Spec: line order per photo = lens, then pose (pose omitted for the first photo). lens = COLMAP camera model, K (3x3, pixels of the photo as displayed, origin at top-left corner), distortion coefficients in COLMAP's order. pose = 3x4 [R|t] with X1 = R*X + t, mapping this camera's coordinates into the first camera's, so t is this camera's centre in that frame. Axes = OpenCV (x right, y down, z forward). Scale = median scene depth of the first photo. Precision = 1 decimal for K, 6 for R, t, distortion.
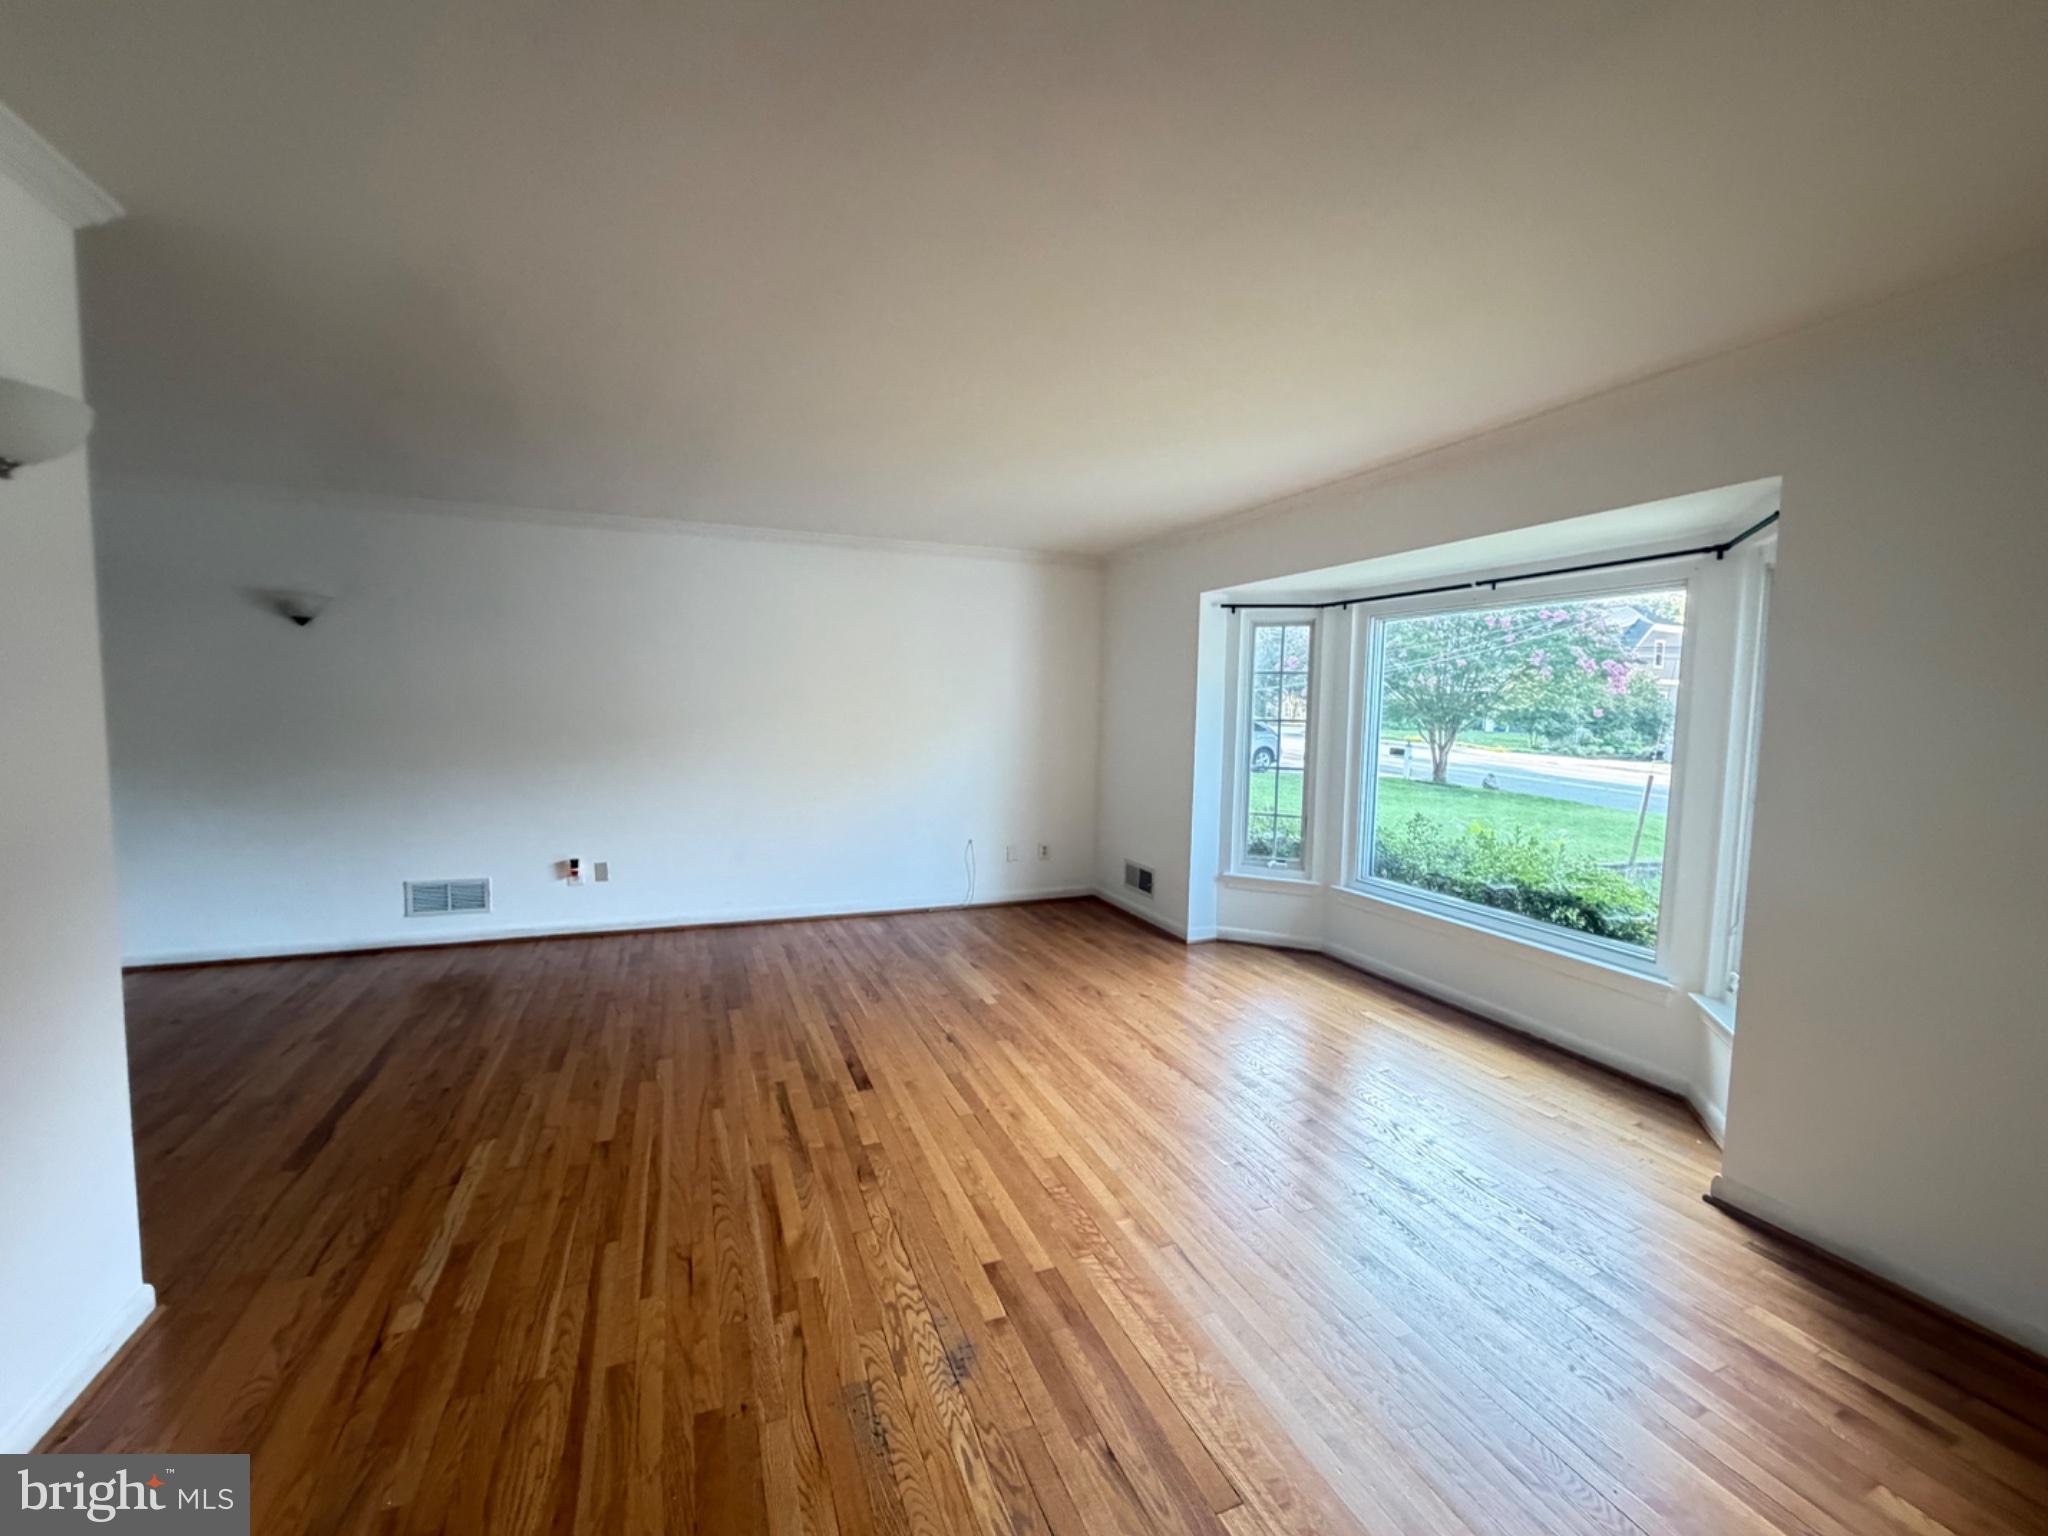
lens RADIAL K [[834.0, 0, 1035.6], [0, 834.0, 771.7], [0, 0, 1]] dist [0.000233, 0.000026]
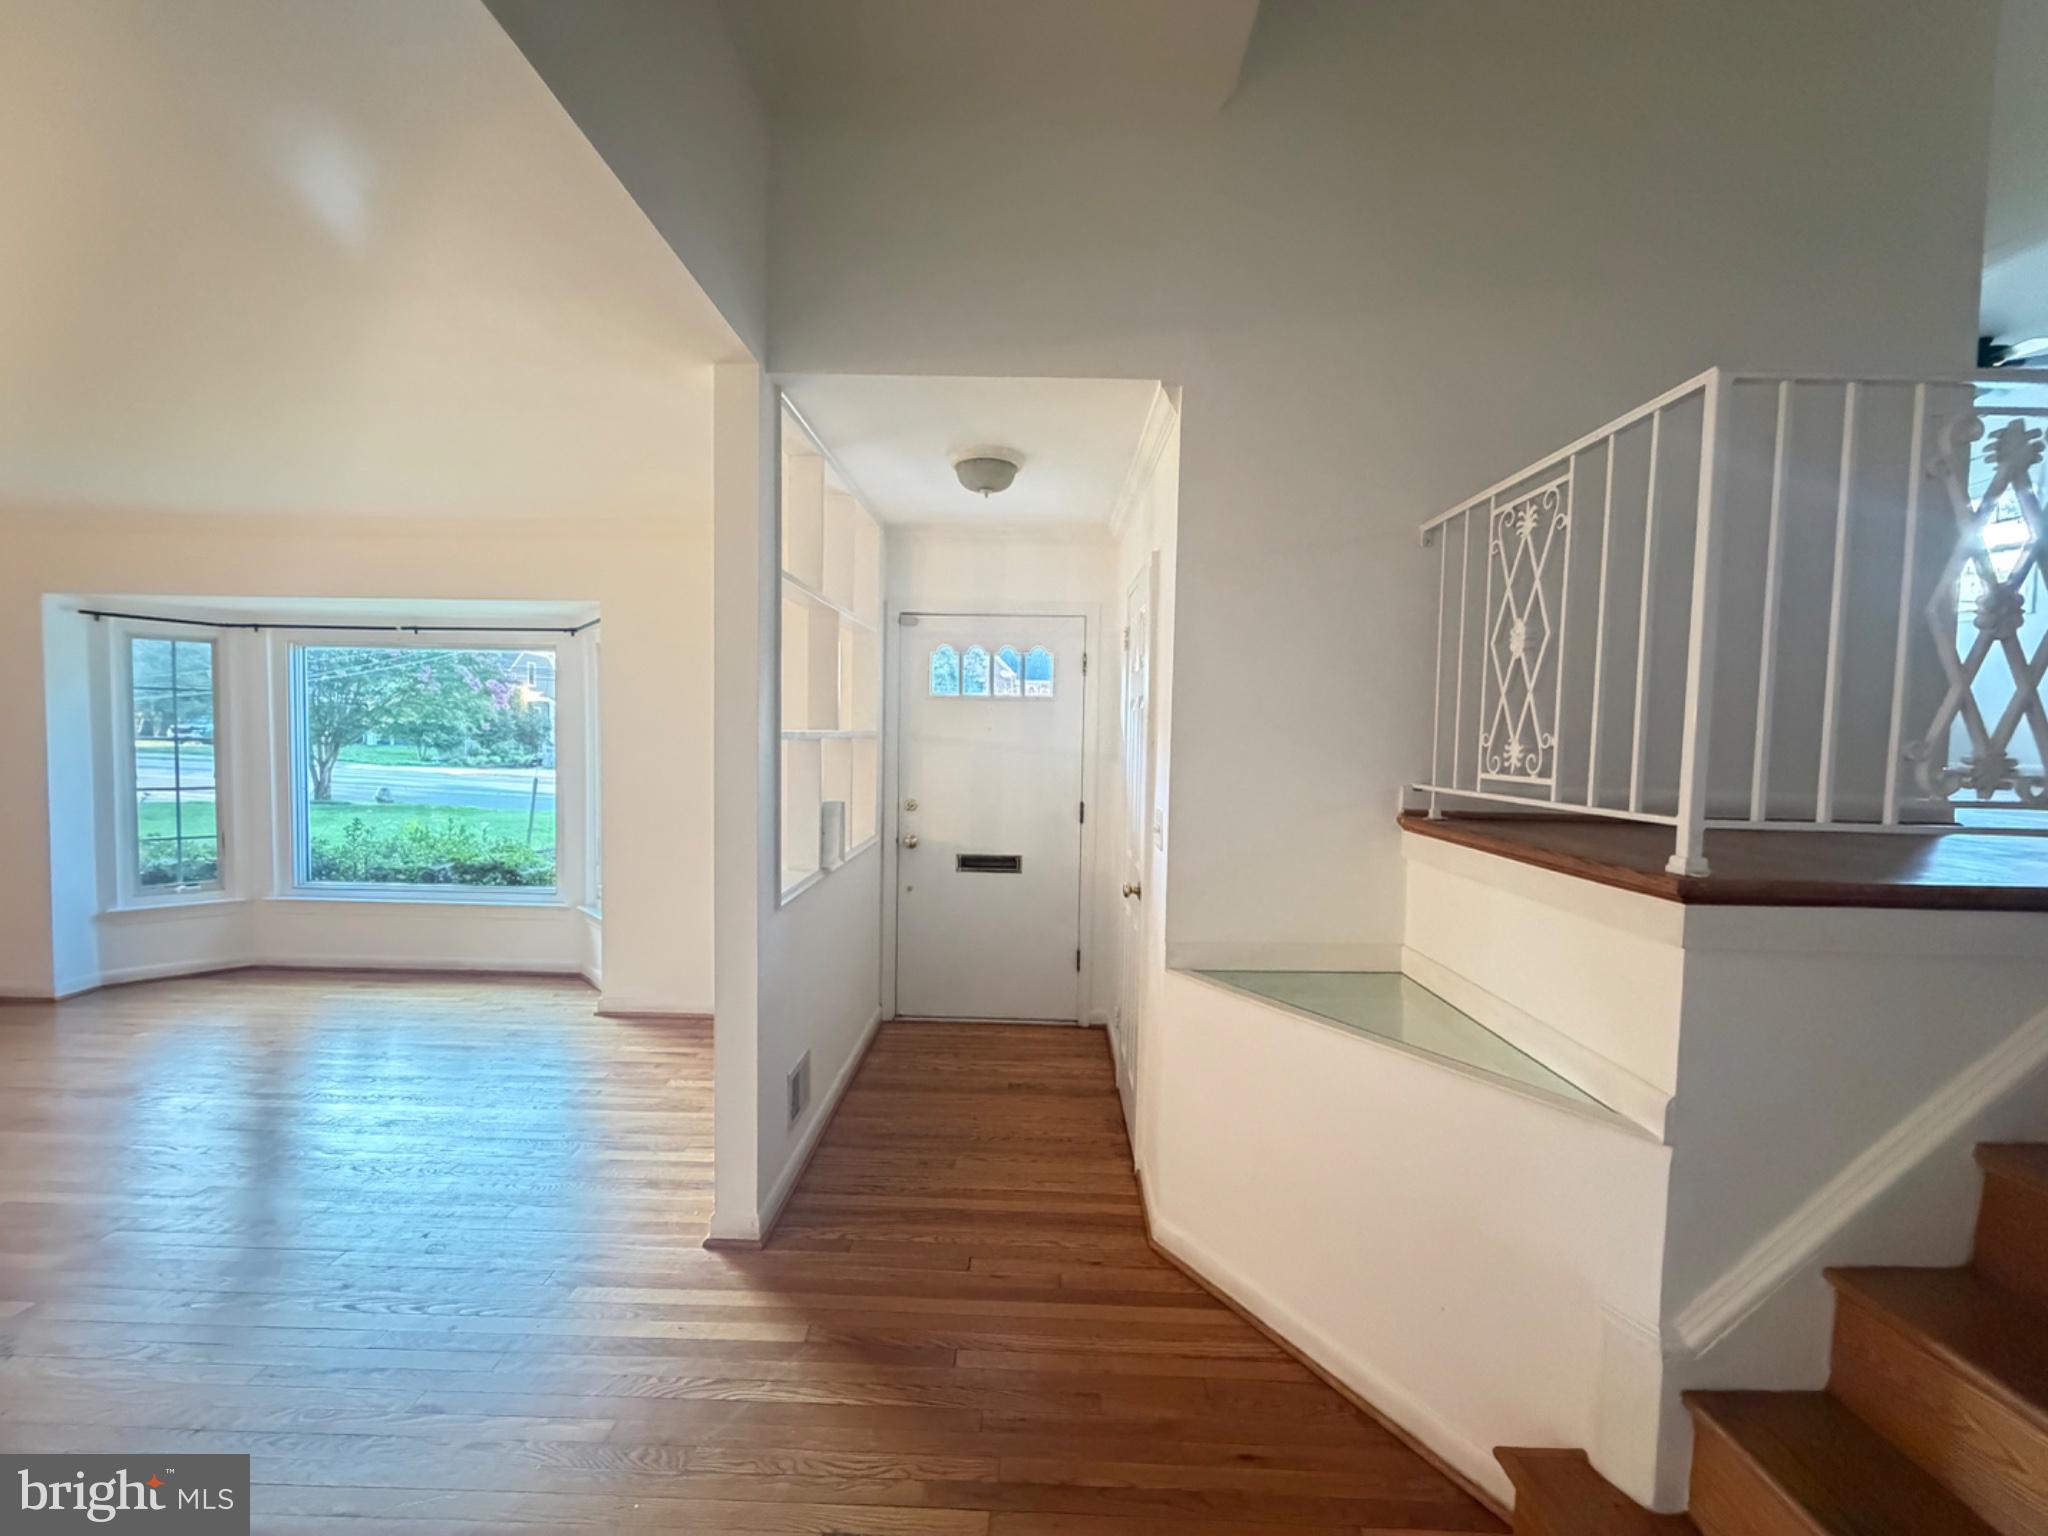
lens RADIAL K [[834.0, 0, 1032.4], [0, 834.0, 772.8], [0, 0, 1]] dist [0.000233, 0.000026]
pose [[0.381598, -0.052256, 0.922850, -0.175631], [0.063125, 0.997543, 0.030384, 0.008230], [-0.922170, 0.046660, 0.383959, -0.218843]]
